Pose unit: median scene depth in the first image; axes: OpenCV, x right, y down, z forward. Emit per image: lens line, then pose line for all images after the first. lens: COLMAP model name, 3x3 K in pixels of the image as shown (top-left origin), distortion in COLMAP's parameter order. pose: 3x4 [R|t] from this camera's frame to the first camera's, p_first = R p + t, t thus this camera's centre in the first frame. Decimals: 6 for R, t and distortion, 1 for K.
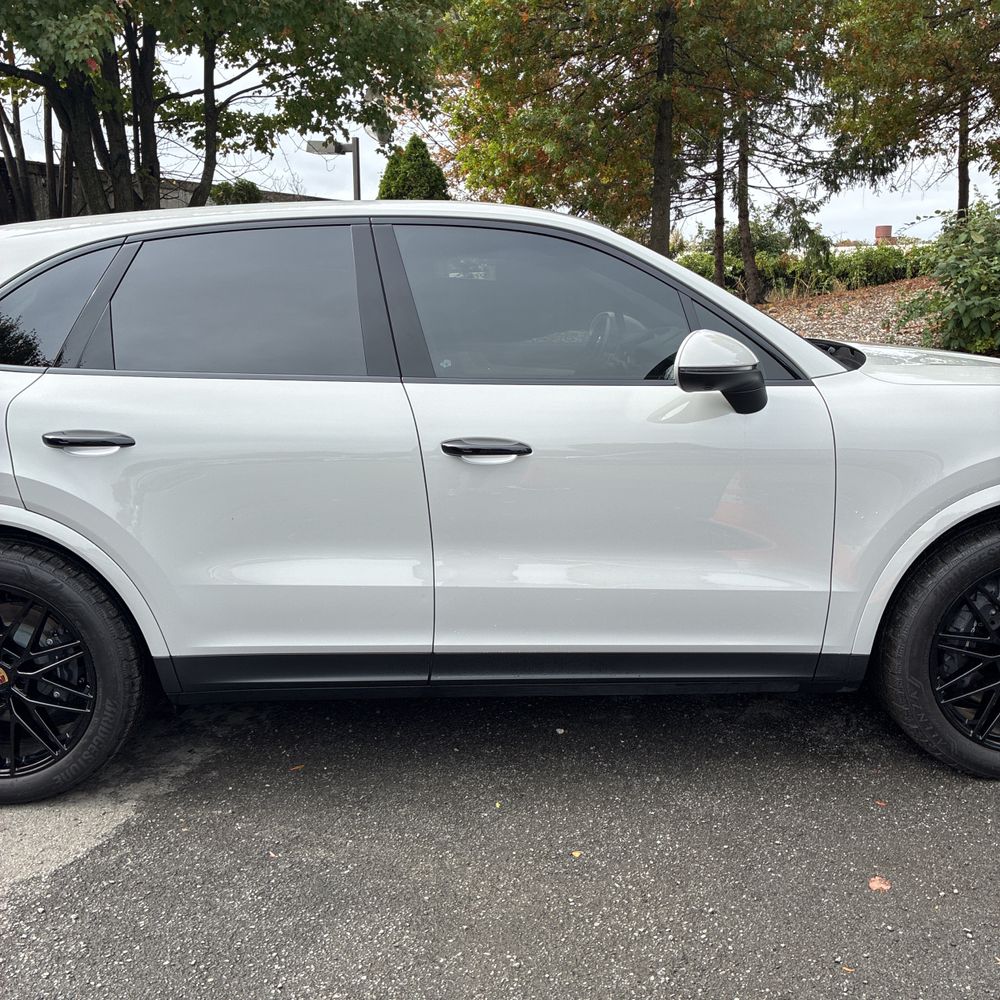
lens RADIAL K [[1009.8, 0, 486.3], [0, 1009.8, 487.3], [0, 0, 1]] dist [-0.004465, 0.040917]
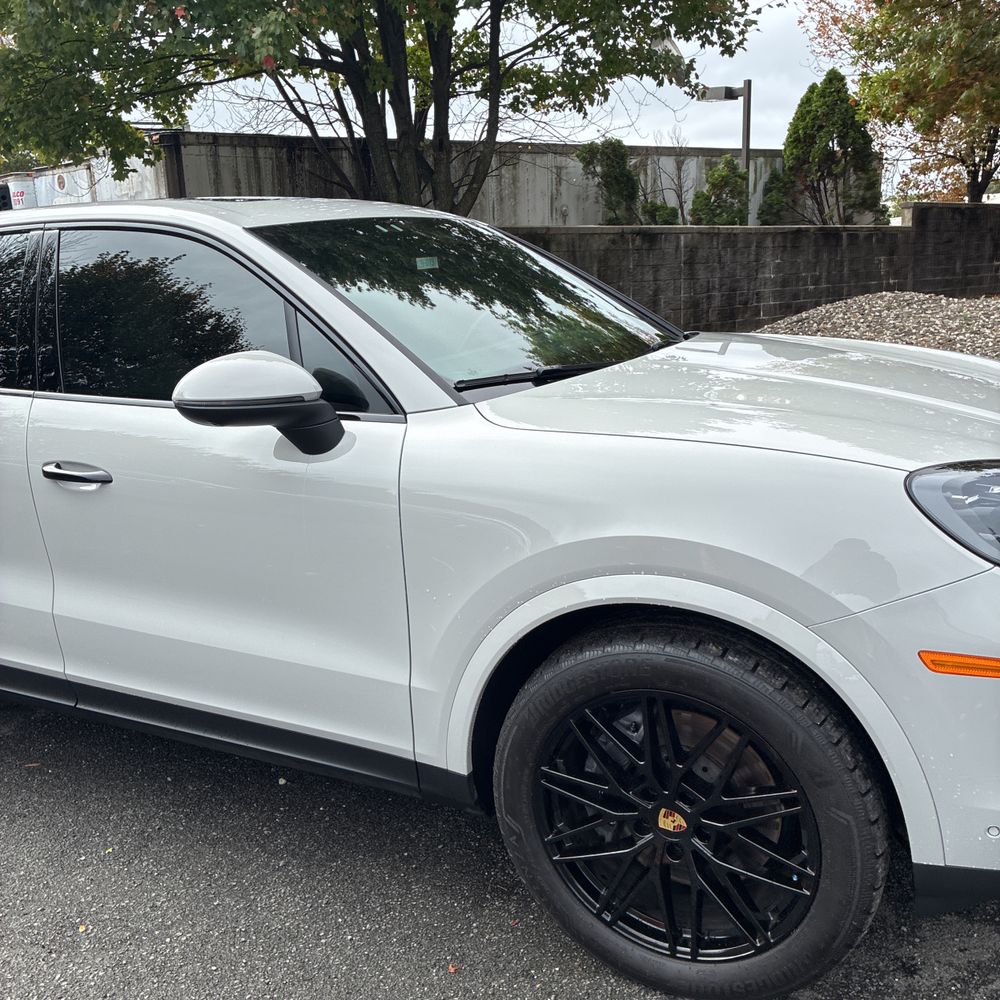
lens RADIAL K [[1017.2, 0, 490.0], [0, 1017.2, 498.2], [0, 0, 1]] dist [0.003476, -0.017393]
pose [[0.890955, 0.078965, -0.447173, 0.206009], [-0.054104, 0.996209, 0.068119, -0.027676], [0.450857, -0.036497, 0.891850, 0.093312]]
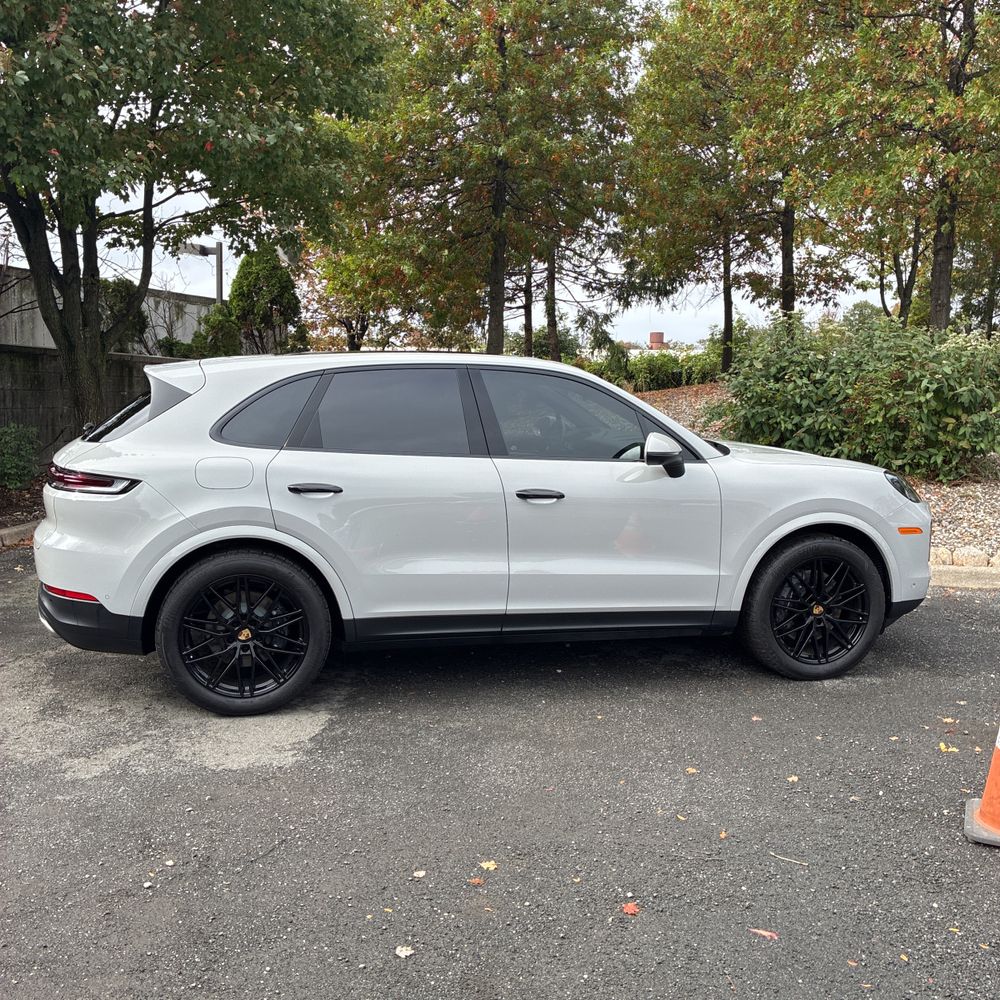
lens RADIAL K [[997.4, 0, 494.5], [0, 997.4, 487.2], [0, 0, 1]] dist [0.042552, -0.056780]
pose [[0.977173, 0.008250, 0.212283, -0.124199], [0.009827, 0.996421, -0.083960, 0.025877], [-0.212216, 0.084130, 0.973595, -0.193085]]
